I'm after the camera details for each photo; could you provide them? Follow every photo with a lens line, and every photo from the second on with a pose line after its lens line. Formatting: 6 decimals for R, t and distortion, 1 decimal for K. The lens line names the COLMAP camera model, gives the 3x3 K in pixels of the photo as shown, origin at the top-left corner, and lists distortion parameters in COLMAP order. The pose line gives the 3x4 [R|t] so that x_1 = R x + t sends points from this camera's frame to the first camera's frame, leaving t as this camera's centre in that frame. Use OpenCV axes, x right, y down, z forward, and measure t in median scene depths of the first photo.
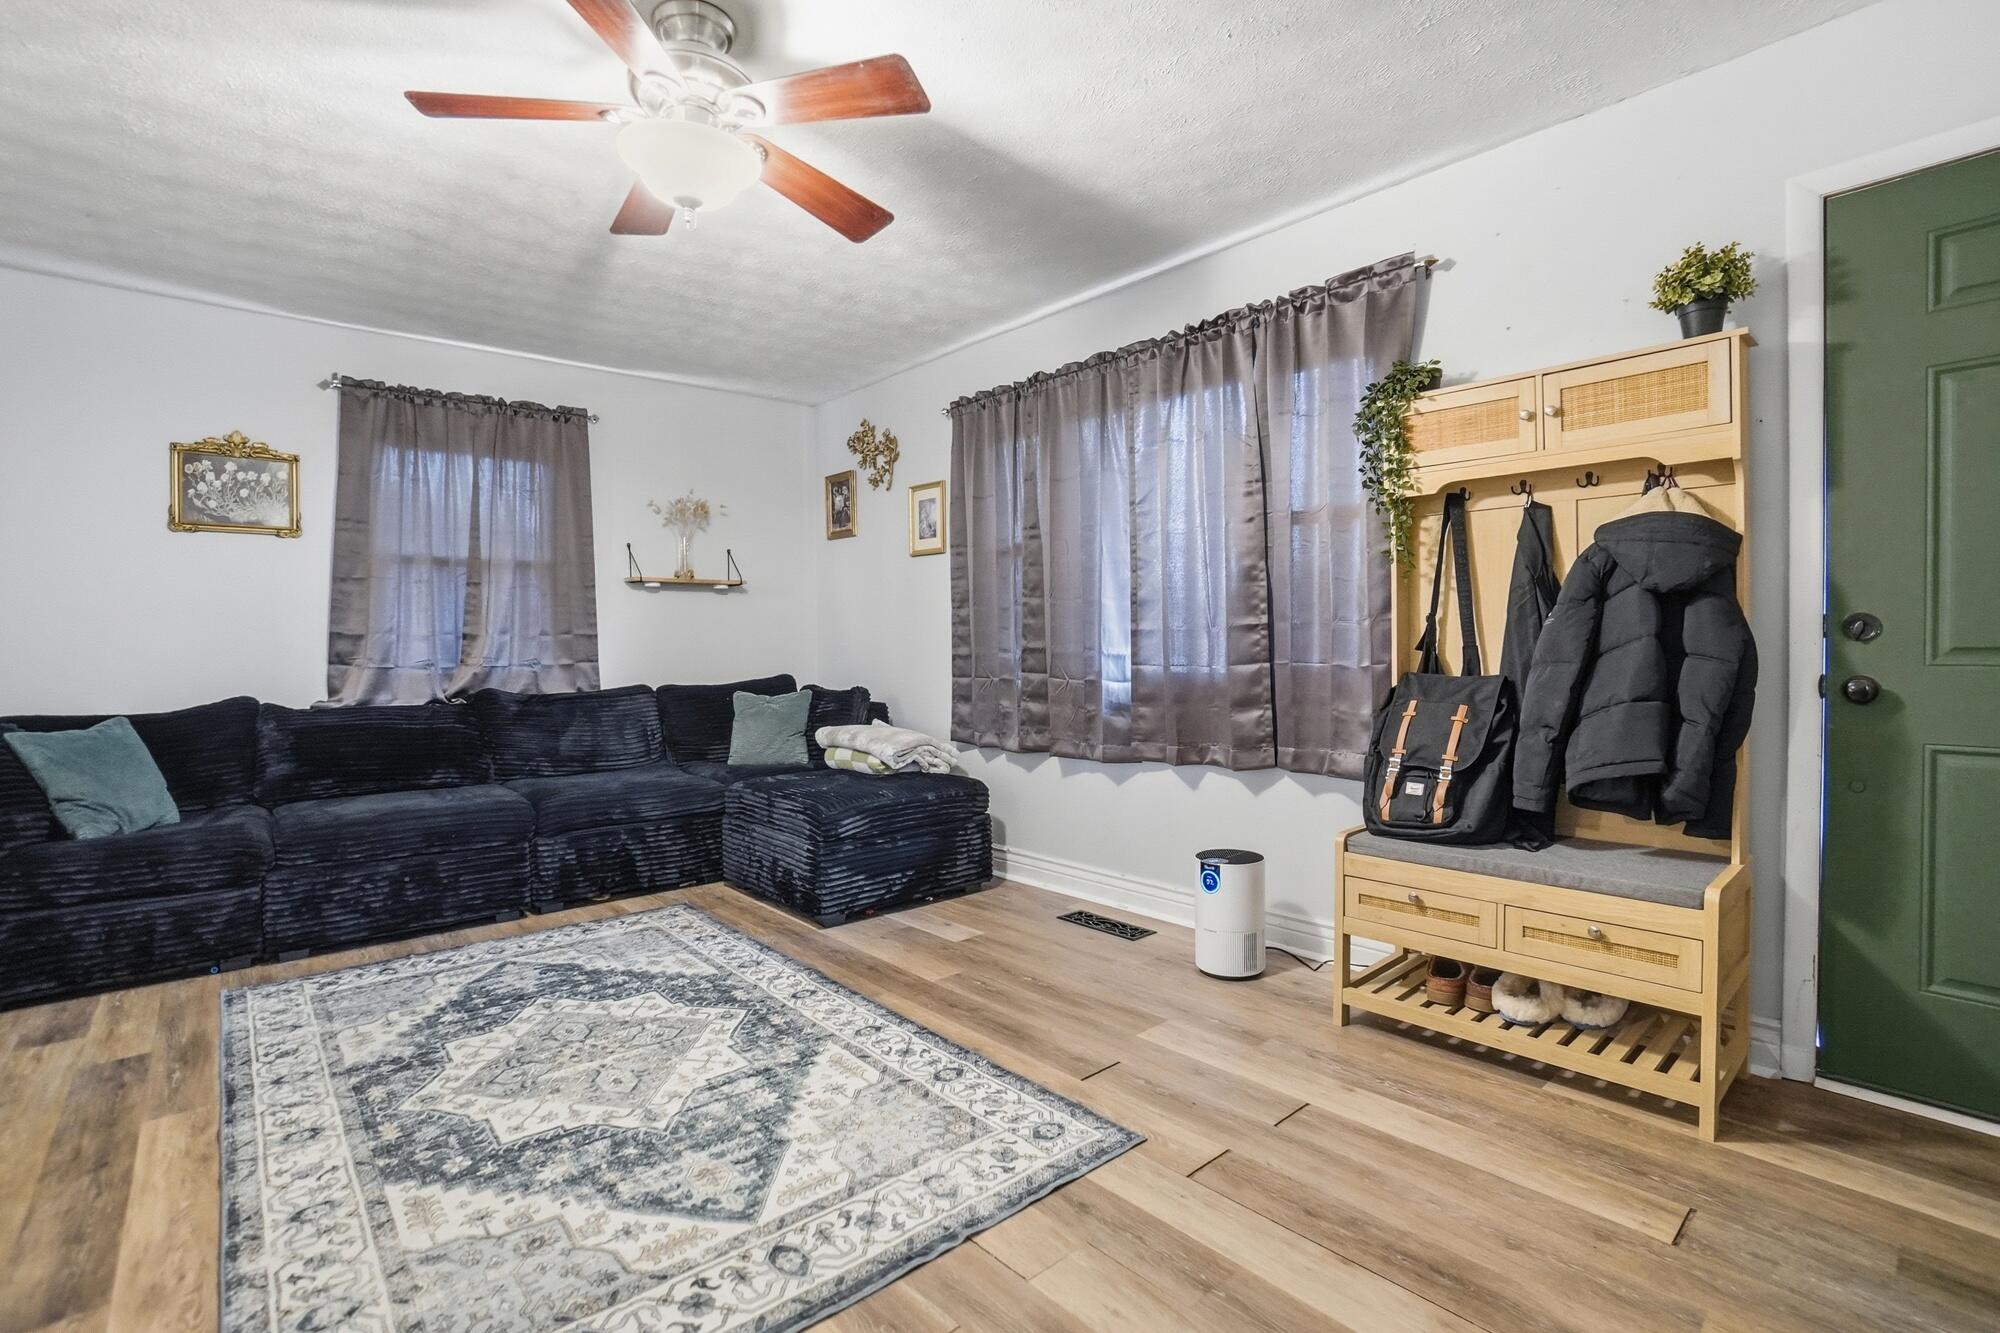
lens RADIAL K [[906.9, 0, 954.6], [0, 906.9, 655.2], [0, 0, 1]] dist [-0.059532, 0.020085]
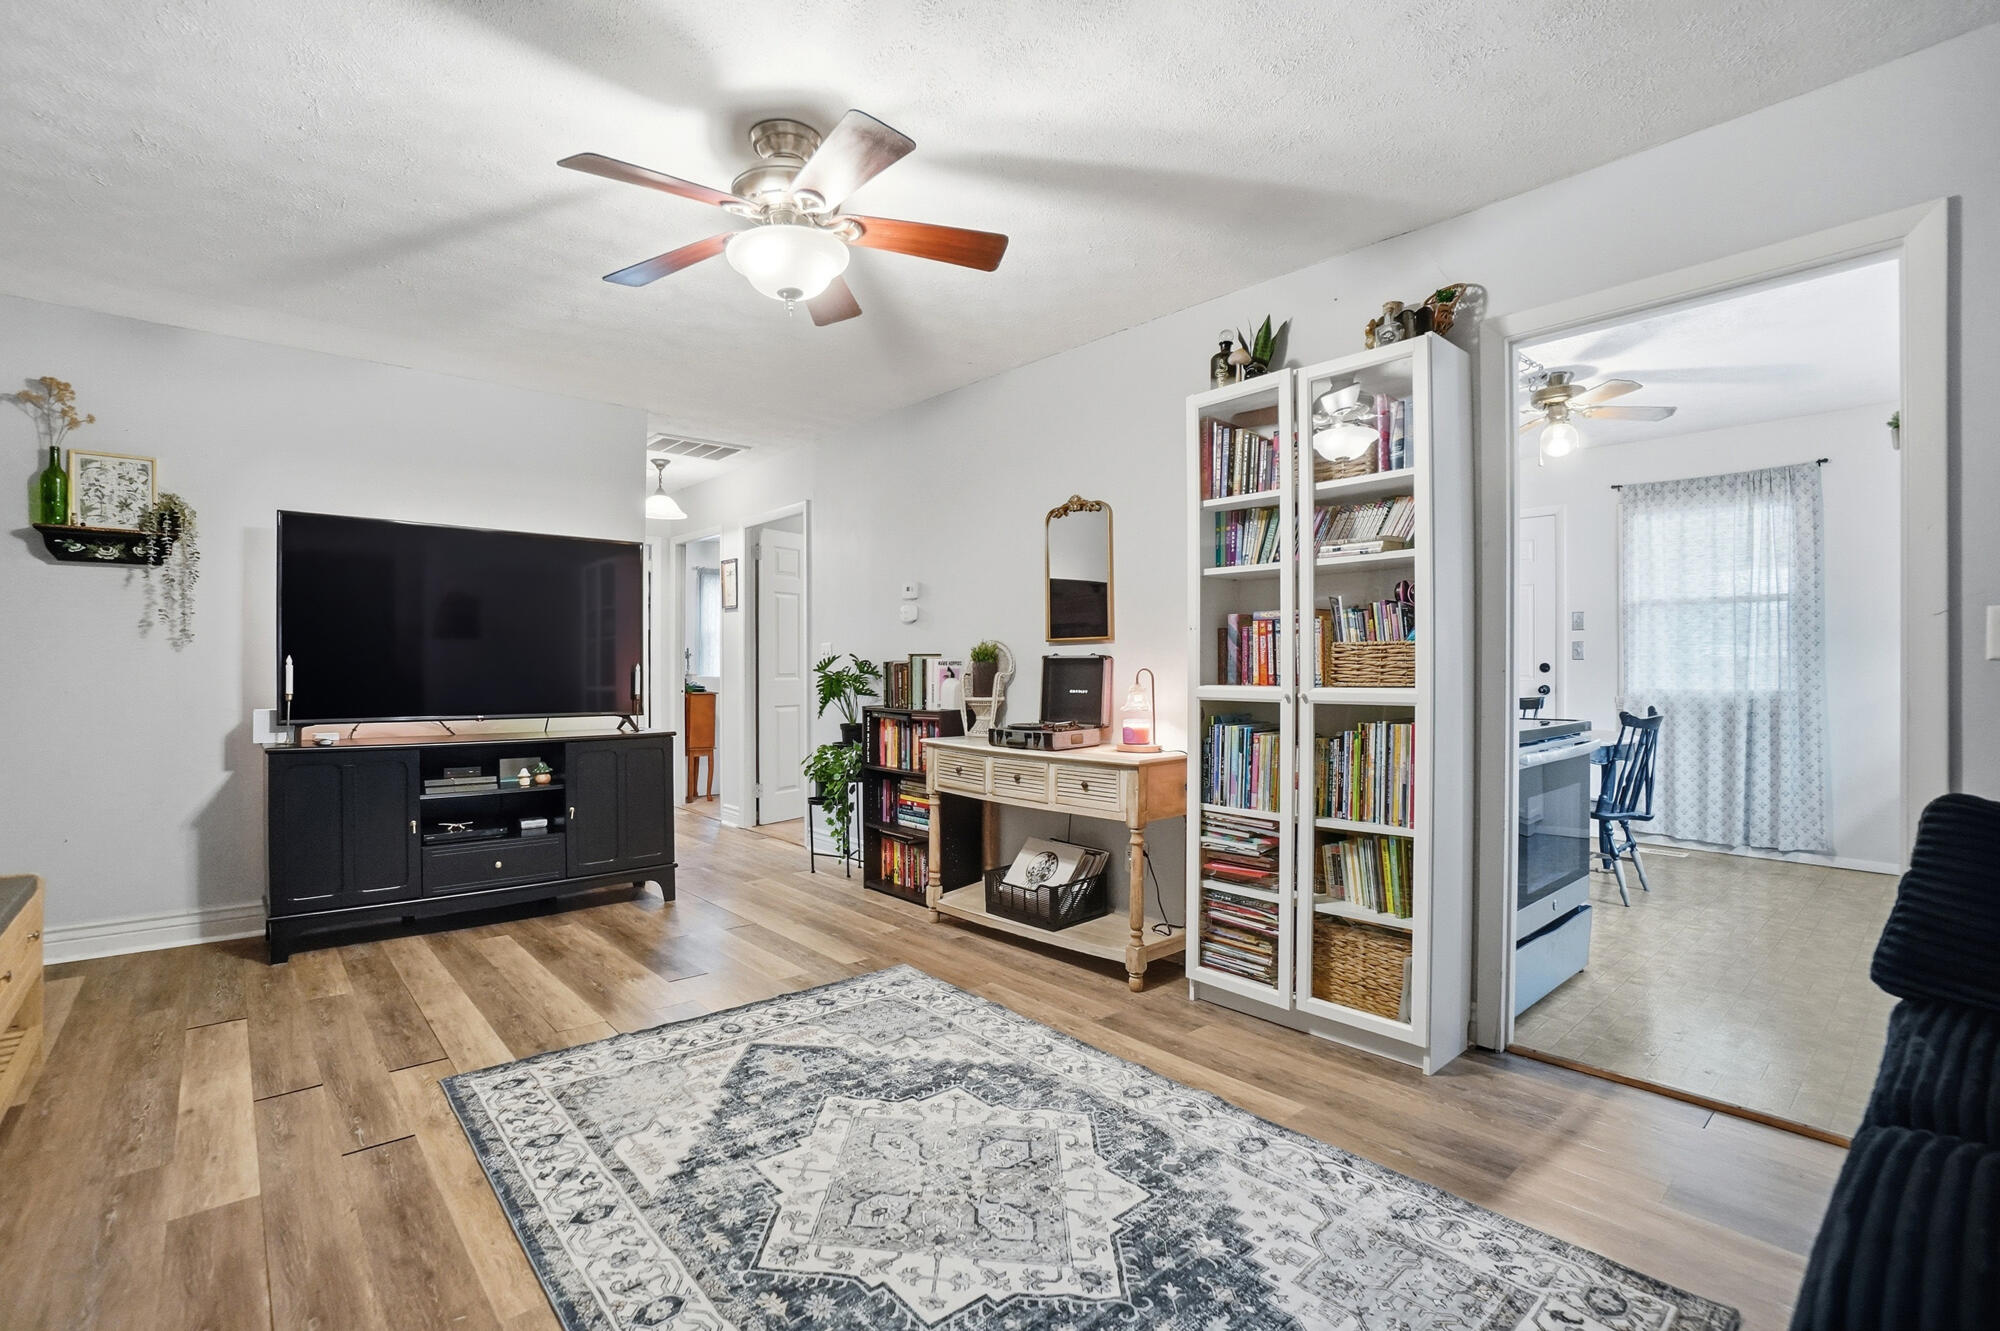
lens RADIAL K [[906.9, 0, 989.7], [0, 906.9, 675.0], [0, 0, 1]] dist [-0.059532, 0.020085]
pose [[-0.999403, 0.008944, -0.033371, -0.485009], [0.008204, 0.999719, 0.022239, -0.045794], [0.033561, 0.021952, -0.999196, 2.082354]]
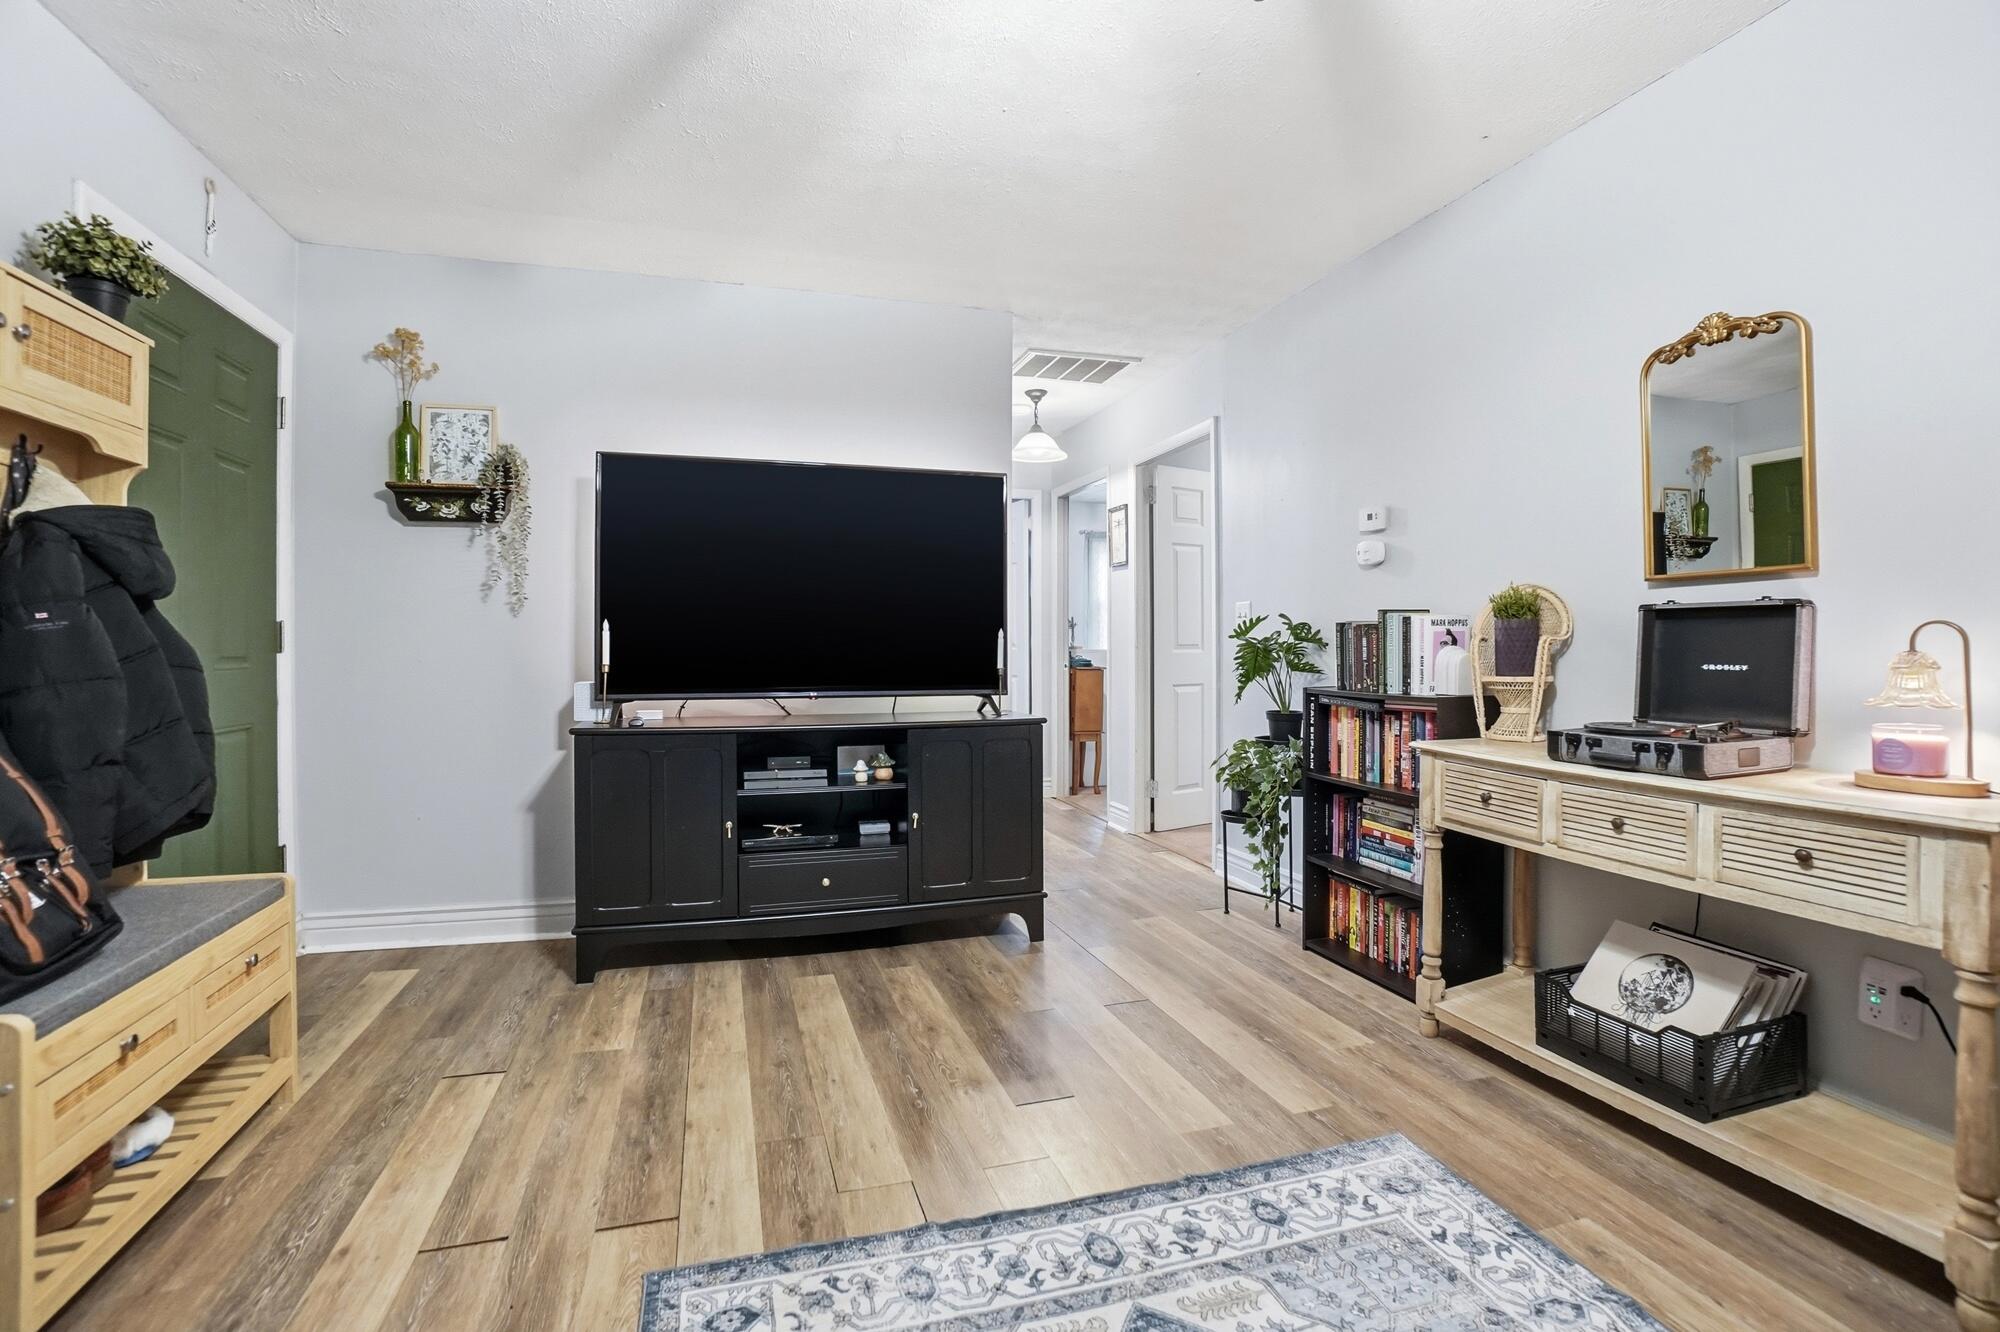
lens RADIAL K [[906.9, 0, 982.0], [0, 906.9, 643.3], [0, 0, 1]] dist [-0.059532, 0.020085]
pose [[-0.919742, 0.013165, 0.392301, -0.347233], [0.017244, 0.999828, 0.006877, -0.017413], [-0.392143, 0.013090, -0.919811, 1.474114]]
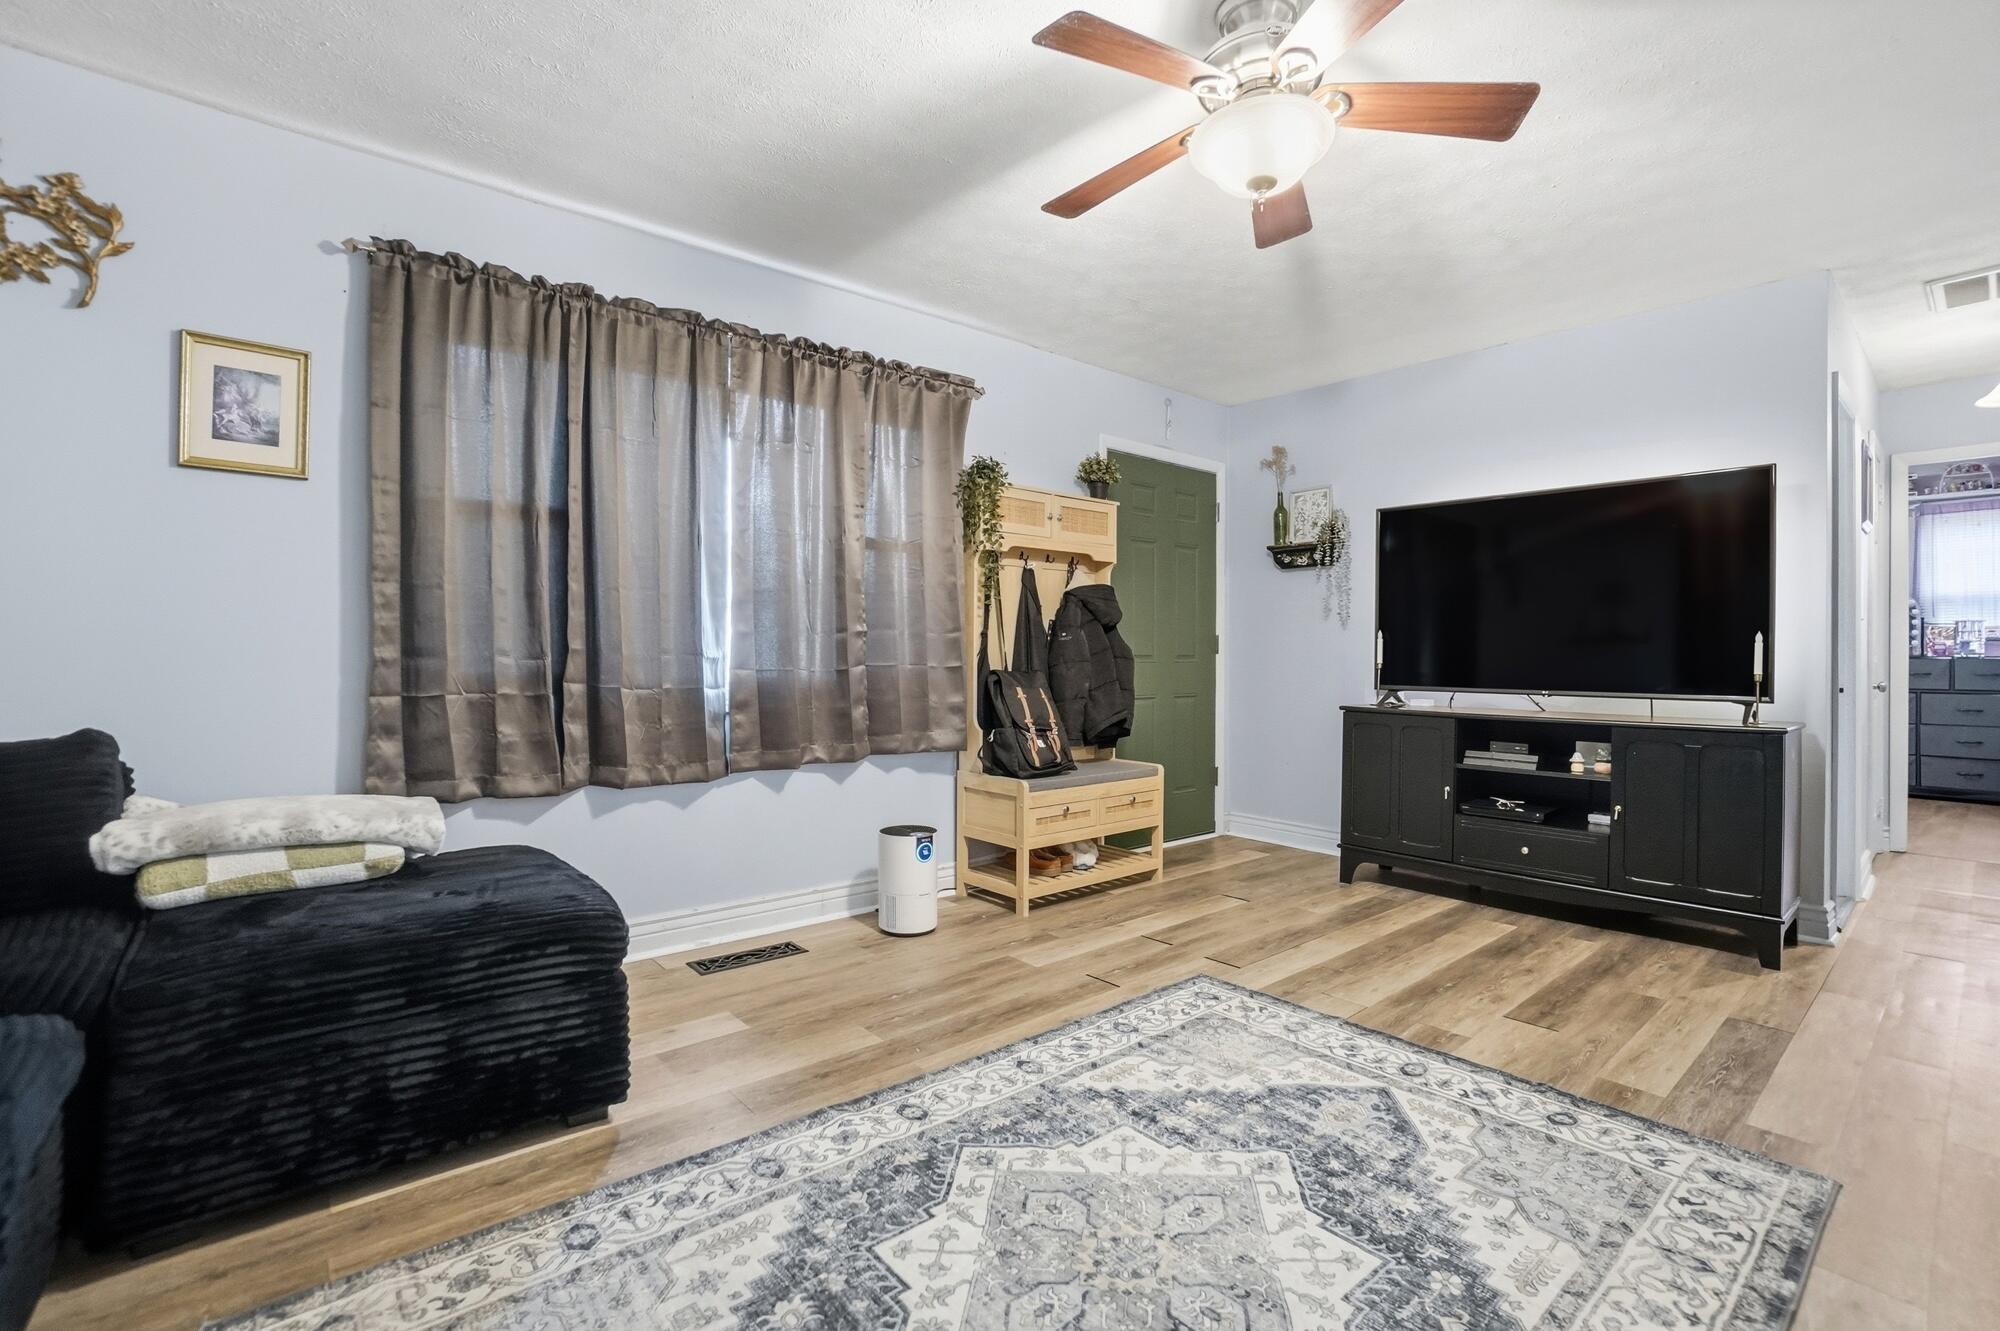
lens RADIAL K [[906.9, 0, 988.2], [0, 906.9, 649.3], [0, 0, 1]] dist [-0.059532, 0.020085]
pose [[-0.003642, 0.018288, 0.999826, -1.217794], [0.008497, 0.999797, -0.018256, 0.015632], [-0.999957, 0.008429, -0.003796, 1.258223]]
